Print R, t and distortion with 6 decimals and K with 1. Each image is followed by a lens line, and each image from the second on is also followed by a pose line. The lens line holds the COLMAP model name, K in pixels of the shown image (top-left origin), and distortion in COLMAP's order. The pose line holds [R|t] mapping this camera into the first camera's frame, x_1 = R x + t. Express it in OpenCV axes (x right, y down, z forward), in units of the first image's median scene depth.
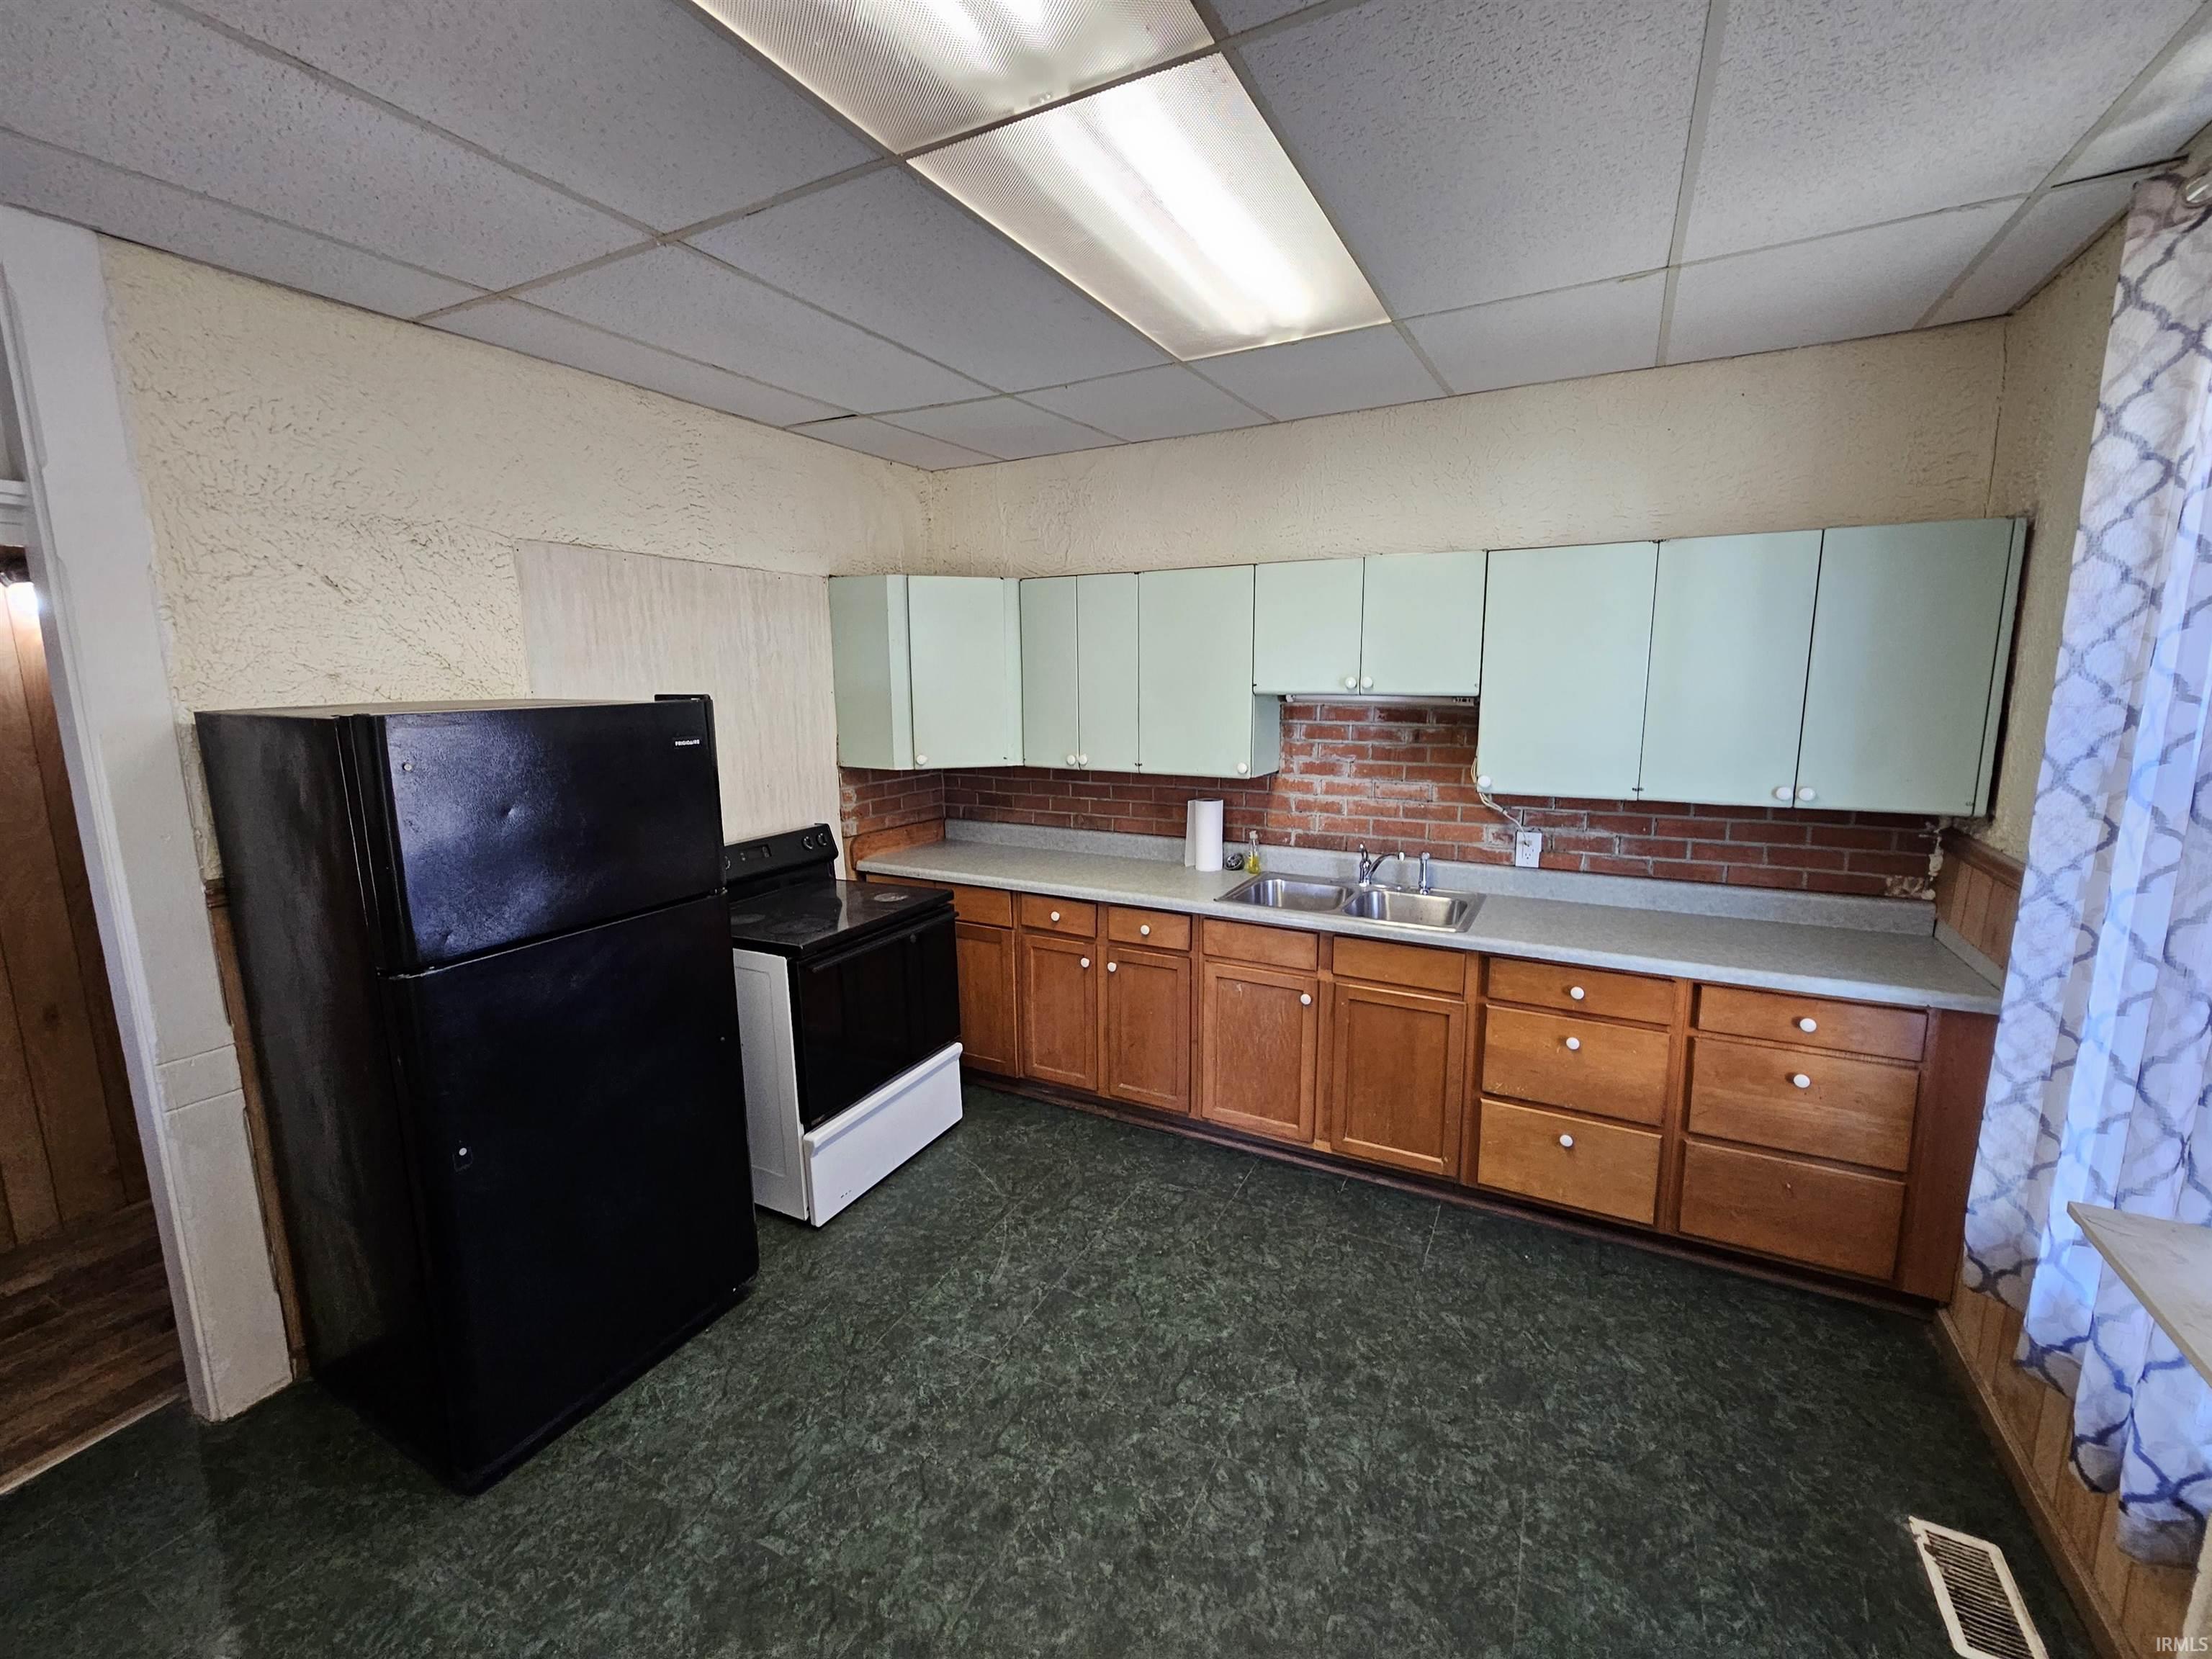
lens RADIAL K [[910.5, 0, 1109.8], [0, 910.5, 818.1], [0, 0, 1]] dist [0.000471, -0.000354]
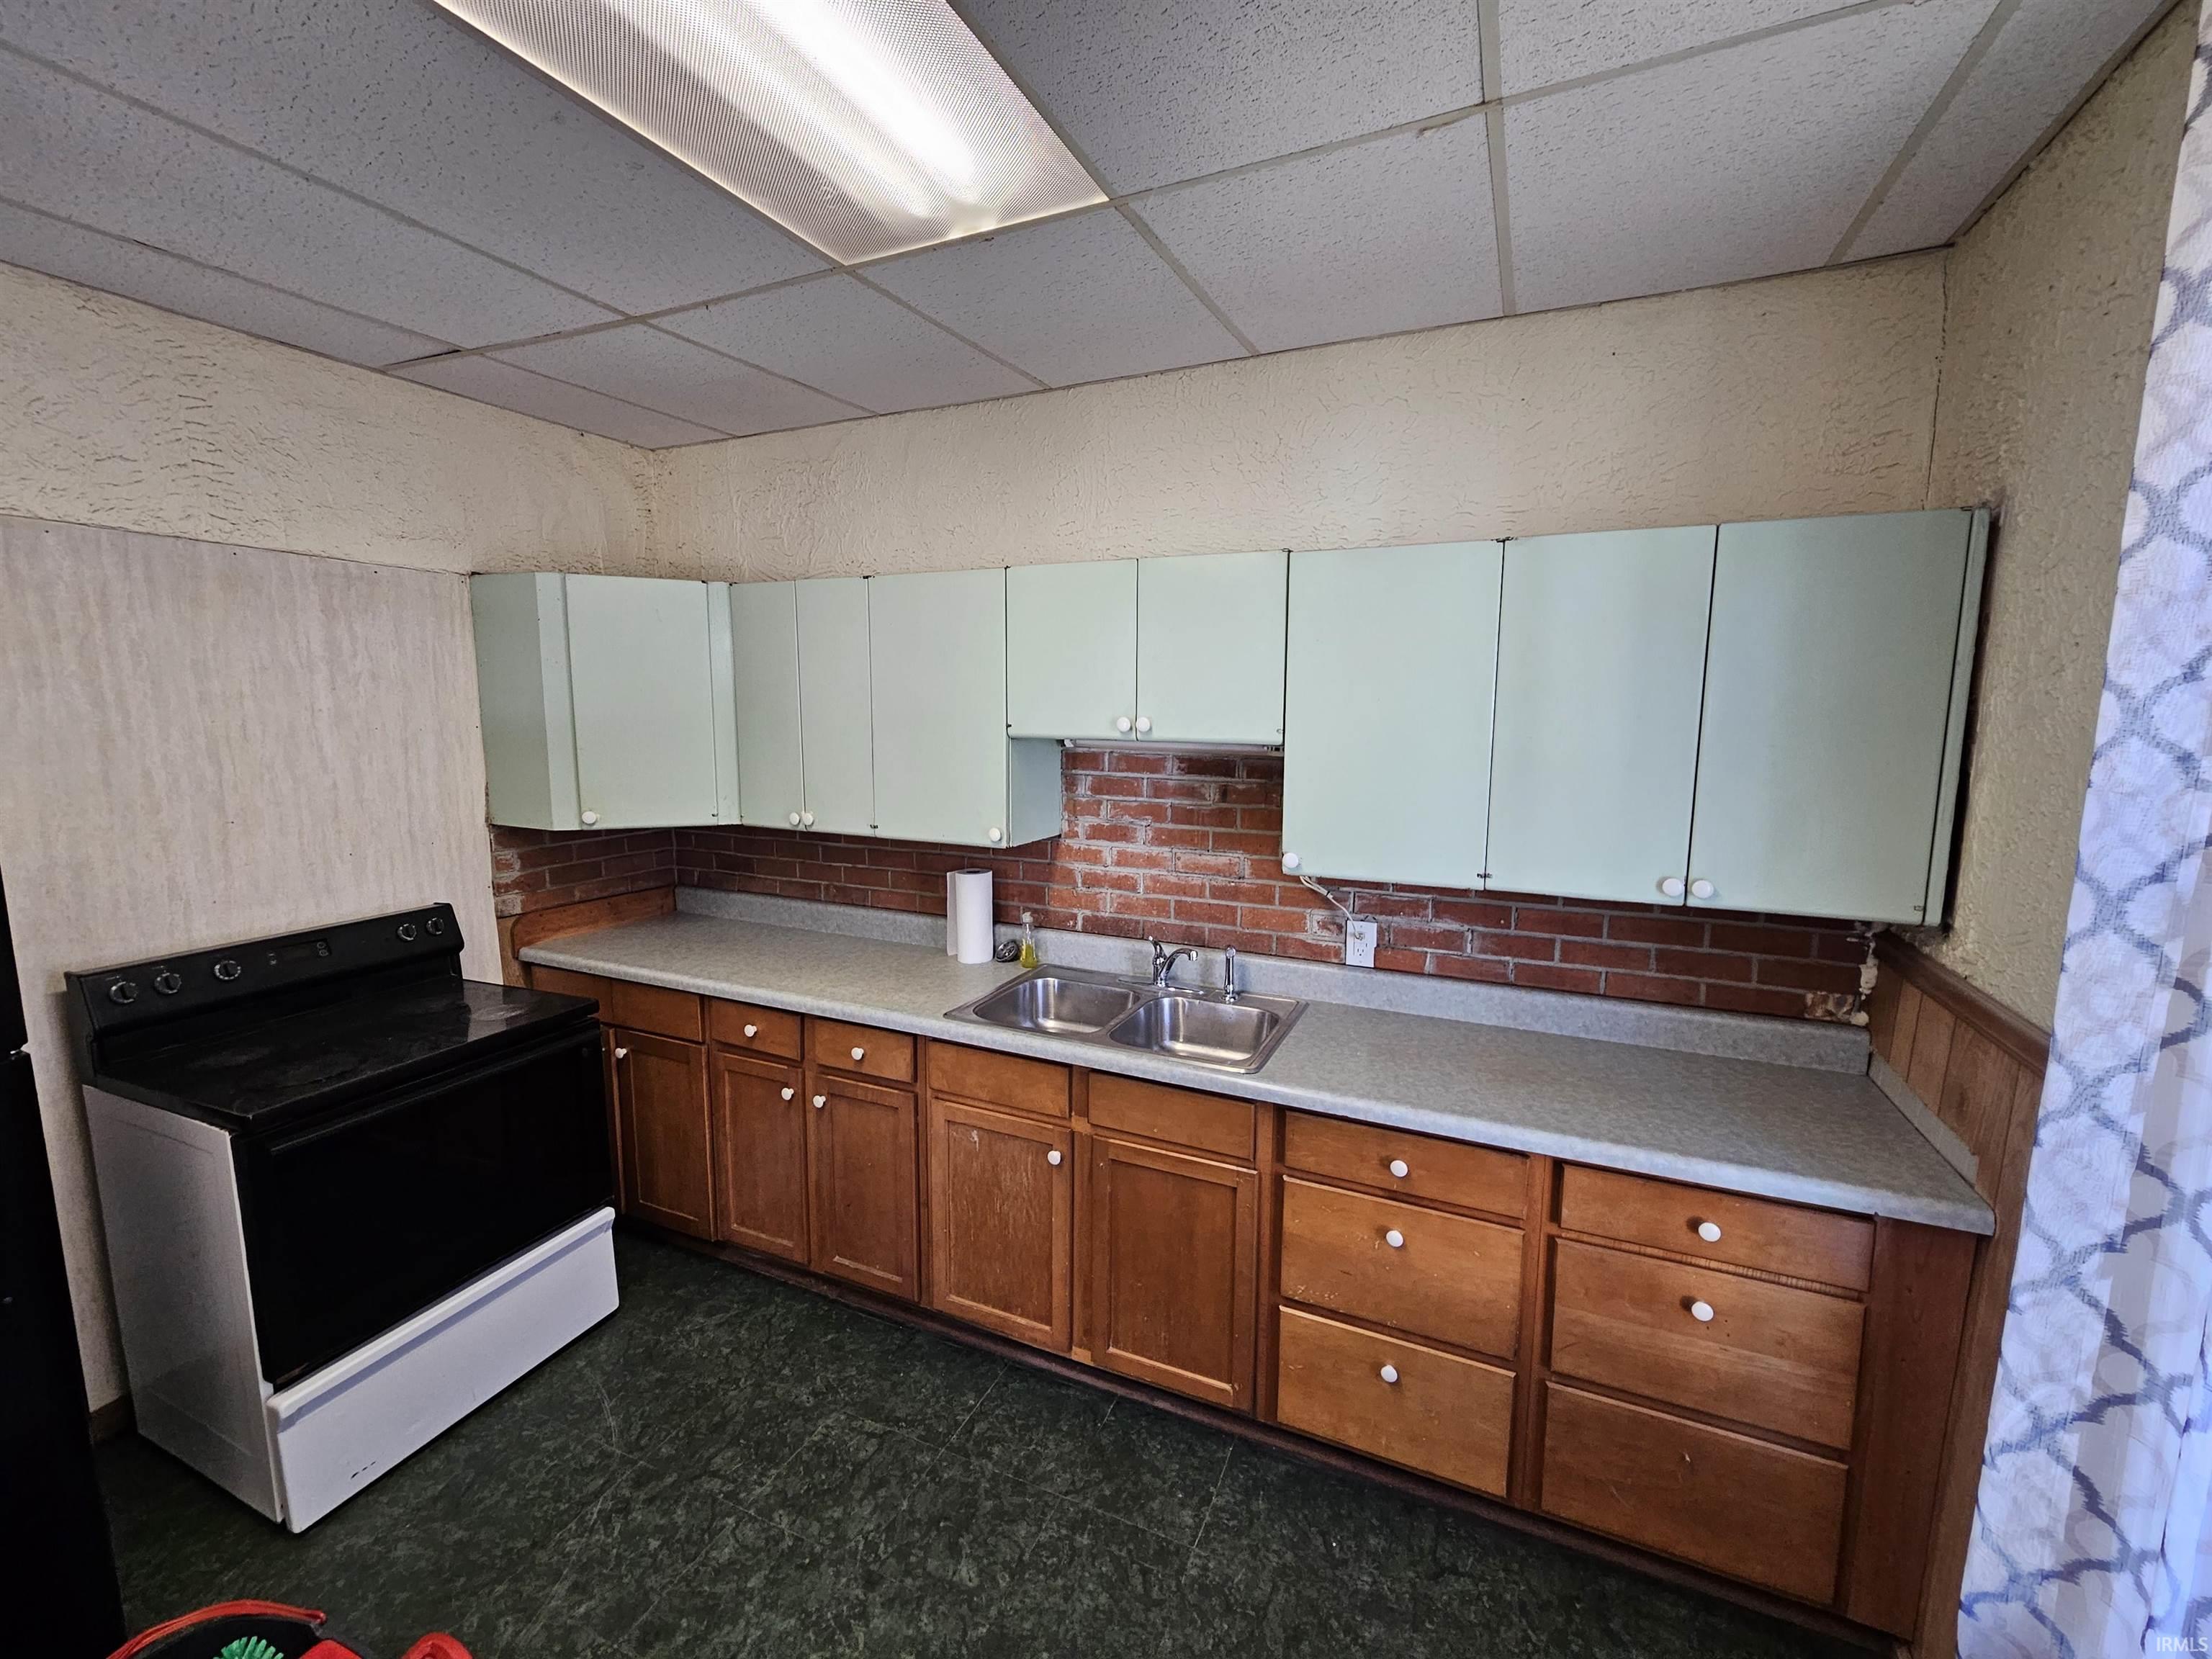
lens RADIAL K [[905.0, 0, 1115.8], [0, 905.0, 820.4], [0, 0, 1]] dist [0.000506, -0.000349]
pose [[0.997341, 0.005019, 0.072706, 0.210364], [-0.002786, 0.999522, -0.030774, -0.048334], [-0.072825, 0.030489, 0.996879, 0.267709]]
